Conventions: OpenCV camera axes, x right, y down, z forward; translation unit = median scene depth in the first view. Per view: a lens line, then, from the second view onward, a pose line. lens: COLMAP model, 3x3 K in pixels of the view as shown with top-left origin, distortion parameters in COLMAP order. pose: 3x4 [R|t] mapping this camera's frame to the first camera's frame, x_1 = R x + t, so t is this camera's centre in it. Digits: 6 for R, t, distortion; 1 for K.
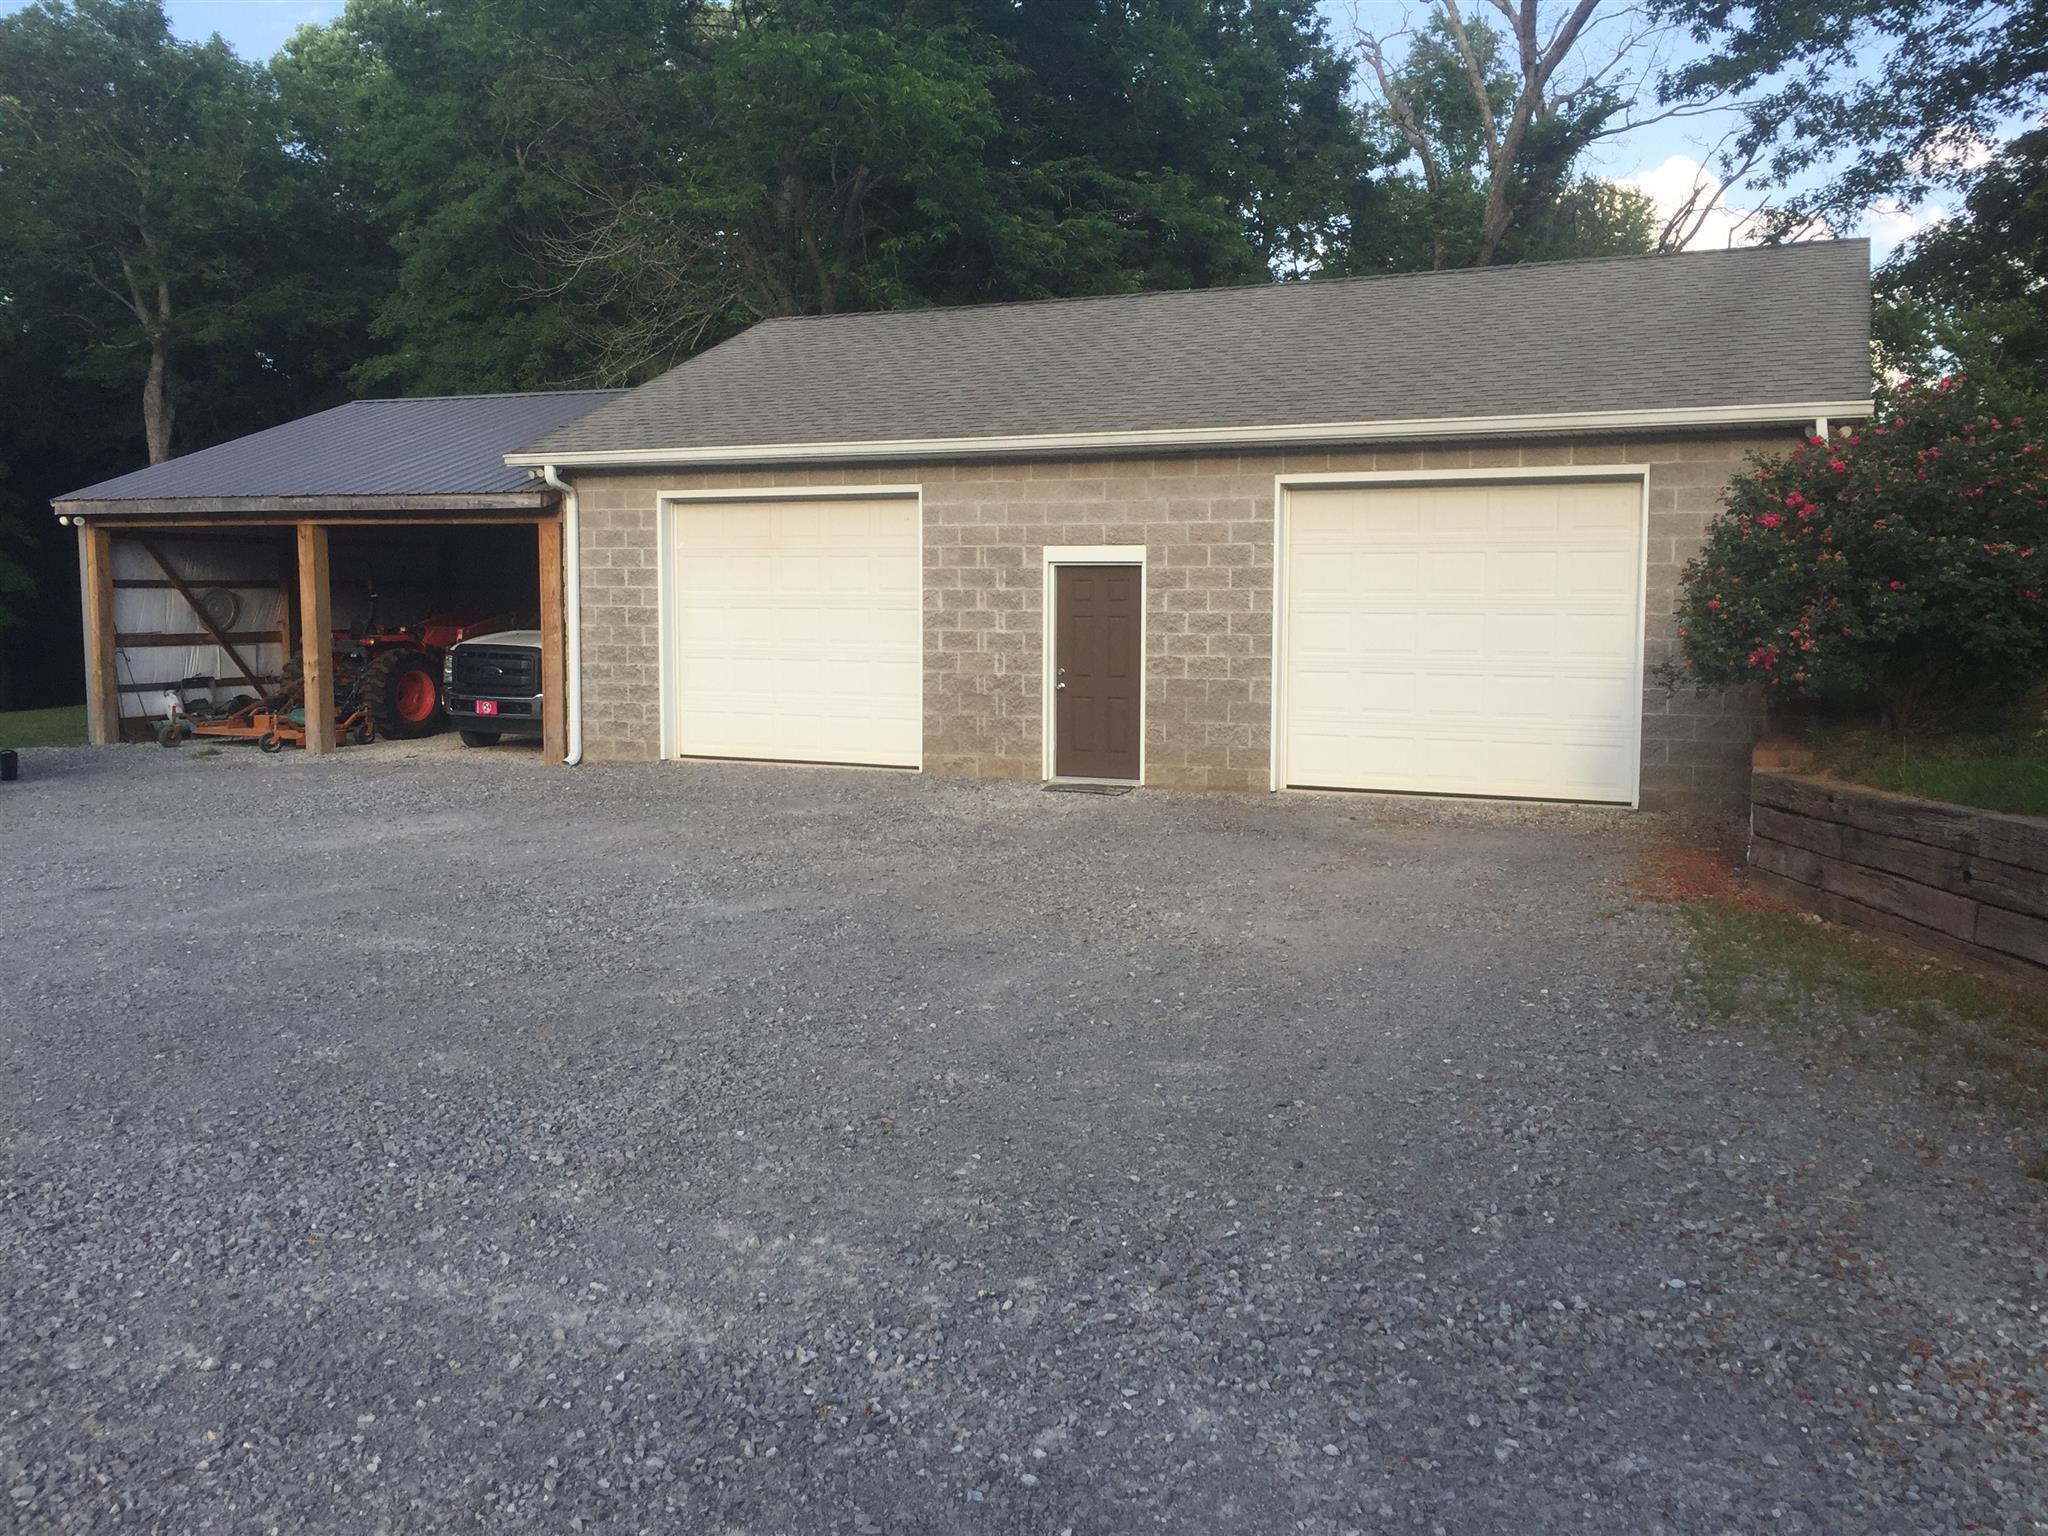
lens RADIAL K [[1603.2, 0, 1024.0], [0, 1603.2, 768.0], [0, 0, 1]] dist [0.074949, -0.081383]
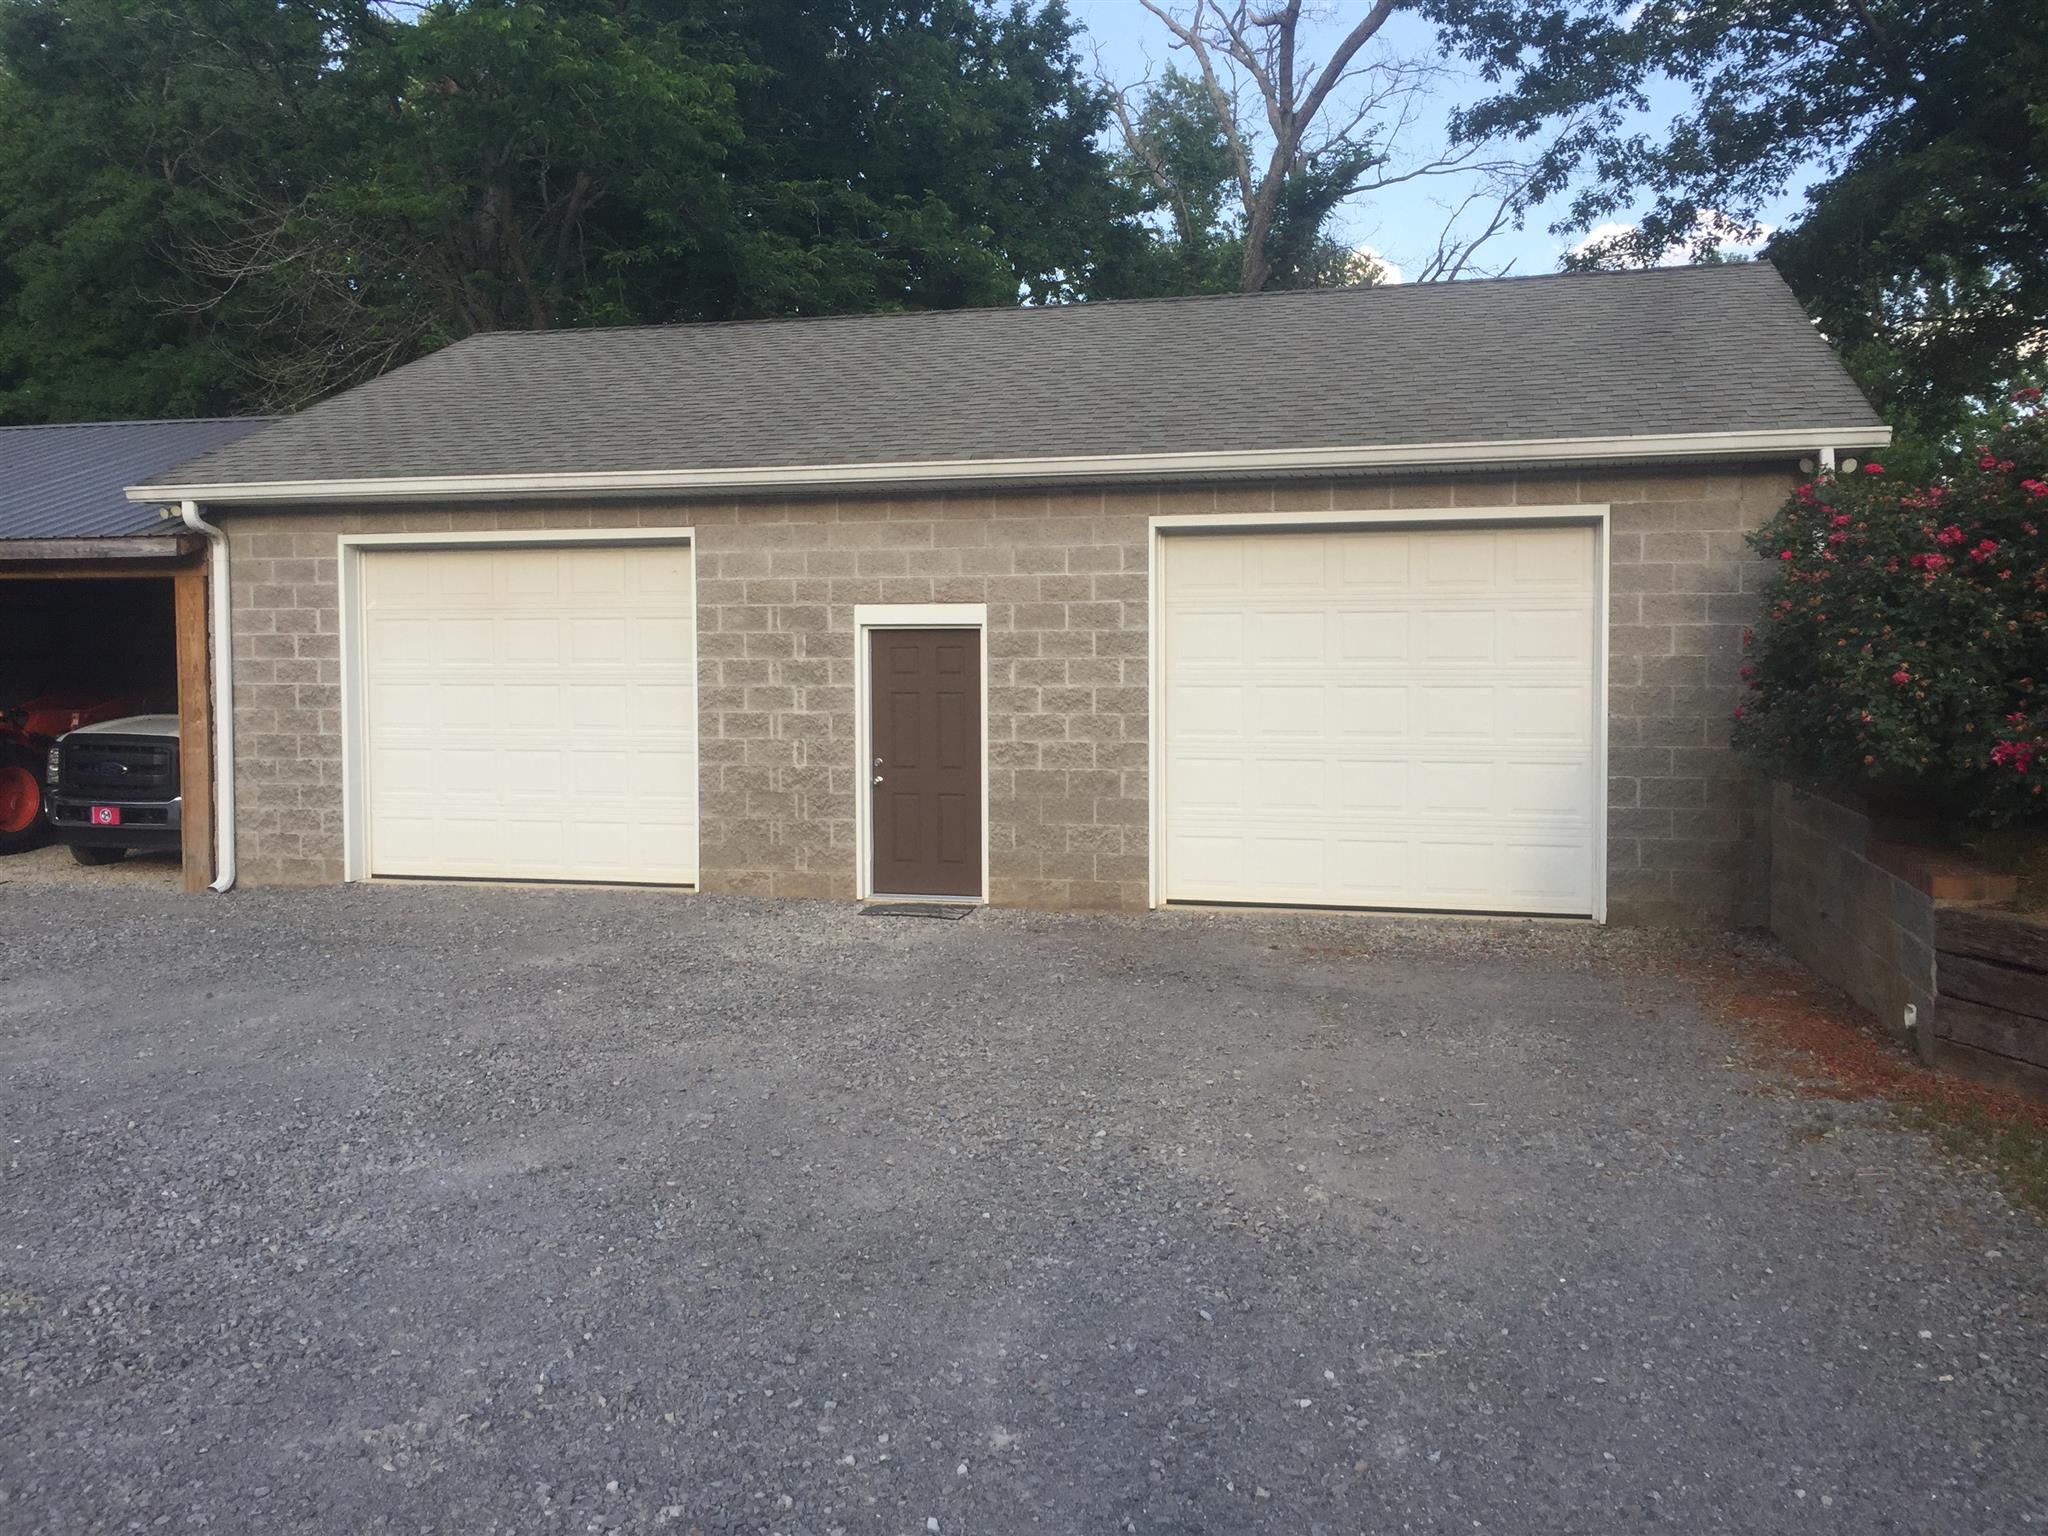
lens RADIAL K [[1649.5, 0, 998.0], [0, 1649.5, 767.3], [0, 0, 1]] dist [0.084247, -0.113021]
pose [[0.987822, -0.016244, 0.154738, -0.040760], [0.023038, 0.998843, -0.042215, -0.019635], [-0.153873, 0.045266, 0.987053, 0.167192]]
